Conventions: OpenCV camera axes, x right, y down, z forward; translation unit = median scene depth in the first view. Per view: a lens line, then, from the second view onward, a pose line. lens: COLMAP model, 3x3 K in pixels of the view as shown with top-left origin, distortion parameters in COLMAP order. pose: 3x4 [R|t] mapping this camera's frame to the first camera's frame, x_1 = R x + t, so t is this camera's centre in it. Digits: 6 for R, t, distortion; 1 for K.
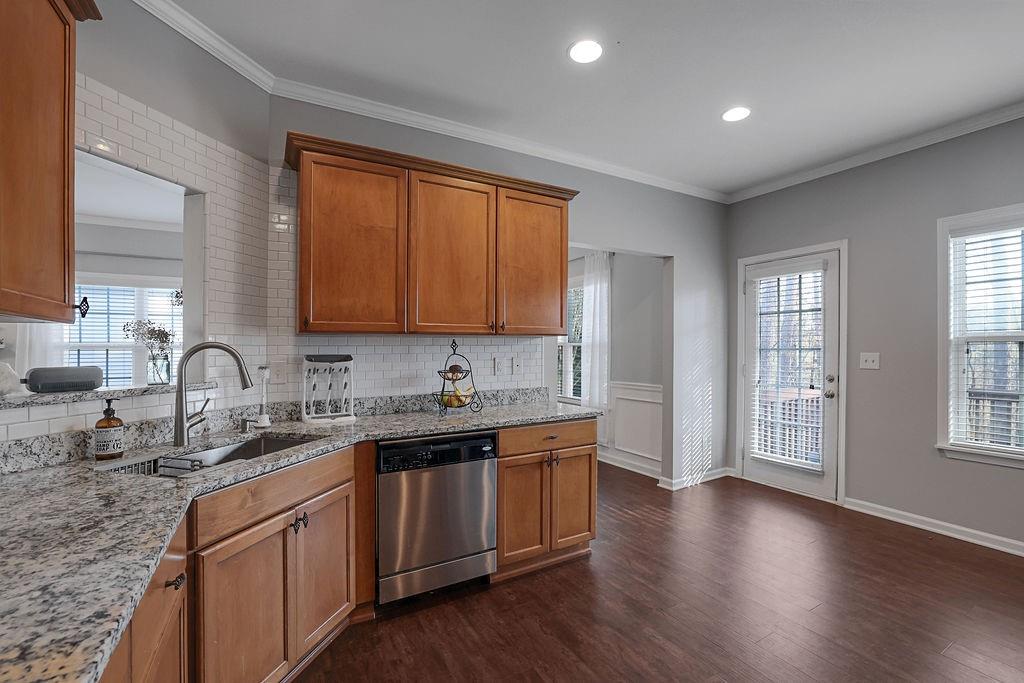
lens RADIAL K [[442.6, 0, 507.3], [0, 442.6, 349.6], [0, 0, 1]] dist [-0.001535, 0.000046]
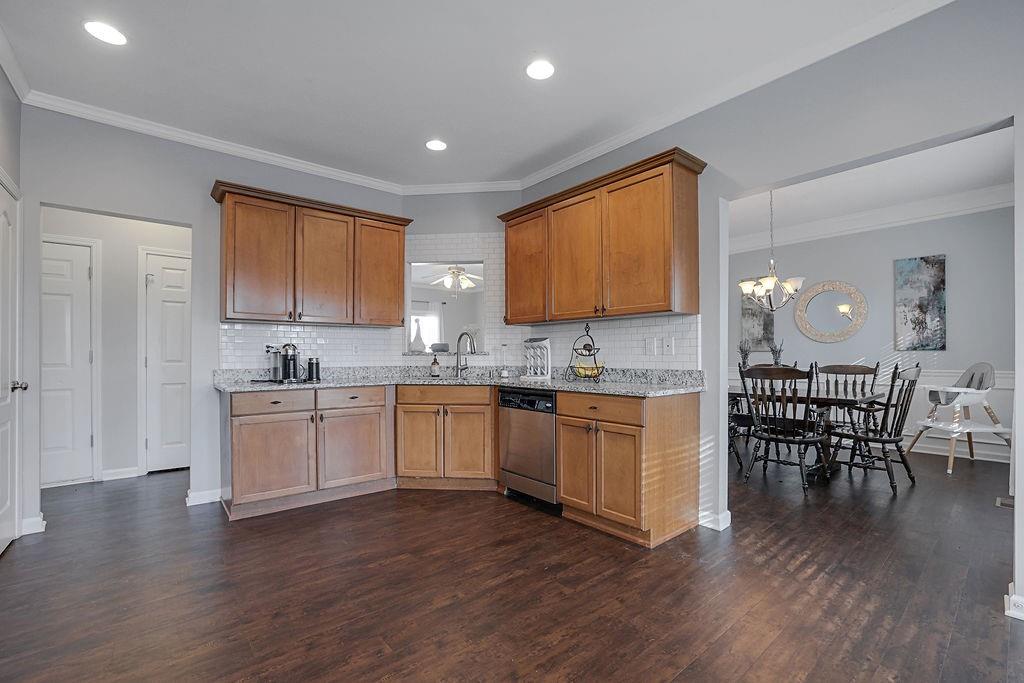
lens RADIAL K [[445.3, 0, 513.5], [0, 445.3, 345.5], [0, 0, 1]] dist [0.000064, 0.000085]
pose [[0.191078, -0.012242, -0.981499, 1.065301], [0.004024, 0.999924, -0.011688, 0.053083], [0.981567, -0.001716, 0.191113, 0.561072]]
